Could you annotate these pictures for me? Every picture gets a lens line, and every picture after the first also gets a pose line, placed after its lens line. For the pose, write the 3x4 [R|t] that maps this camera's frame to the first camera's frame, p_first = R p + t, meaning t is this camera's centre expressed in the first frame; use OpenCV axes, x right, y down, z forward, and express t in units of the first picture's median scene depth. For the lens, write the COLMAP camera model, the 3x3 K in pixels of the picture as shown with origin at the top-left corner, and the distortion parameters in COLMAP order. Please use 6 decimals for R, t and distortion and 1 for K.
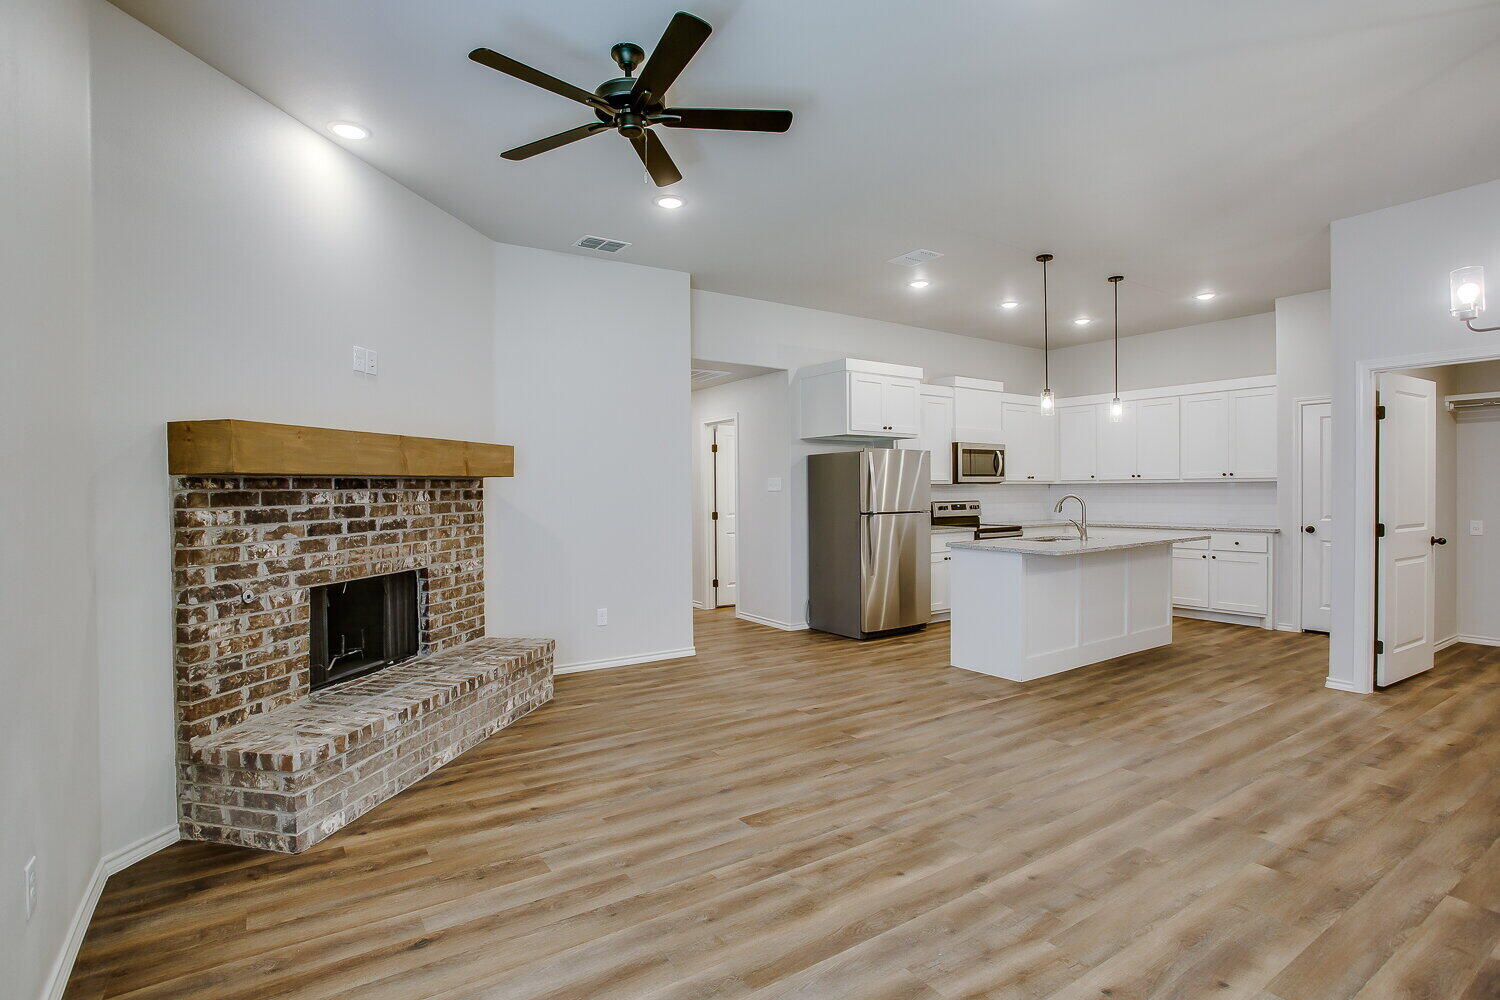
lens RADIAL K [[748.5, 0, 746.3], [0, 748.5, 500.7], [0, 0, 1]] dist [-0.073618, 0.035921]
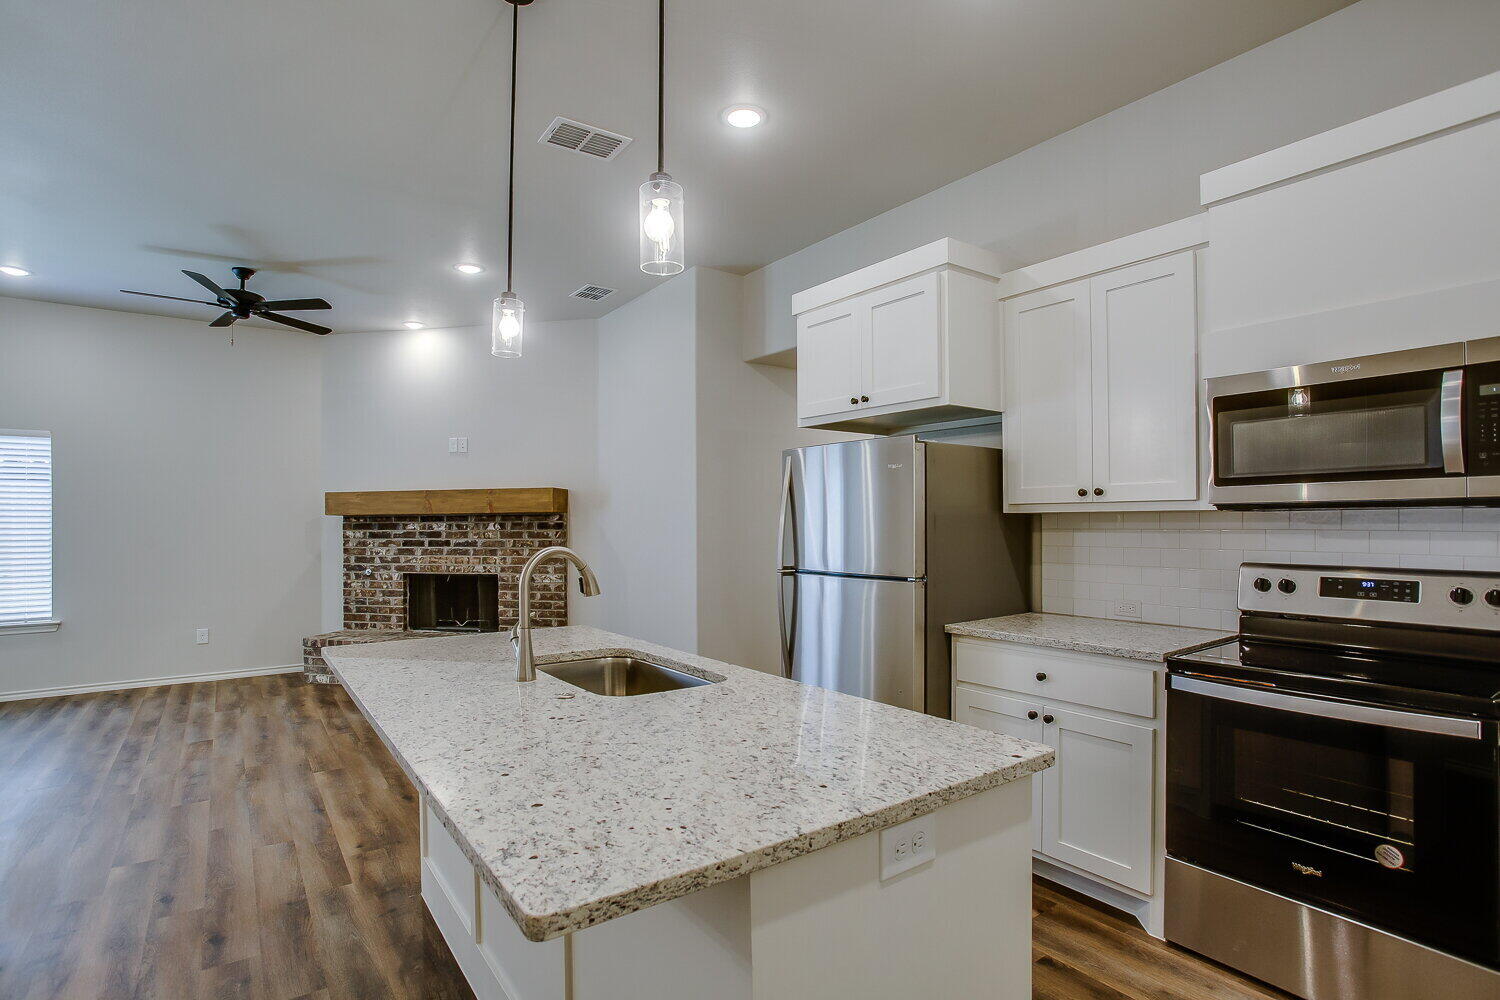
lens RADIAL K [[747.5, 0, 750.1], [0, 747.5, 523.4], [0, 0, 1]] dist [-0.070900, 0.035134]
pose [[0.032680, 0.009590, -0.999420, 1.280826], [-0.012118, 0.999884, 0.009198, -0.038247], [0.999392, 0.011811, 0.032793, 1.730353]]
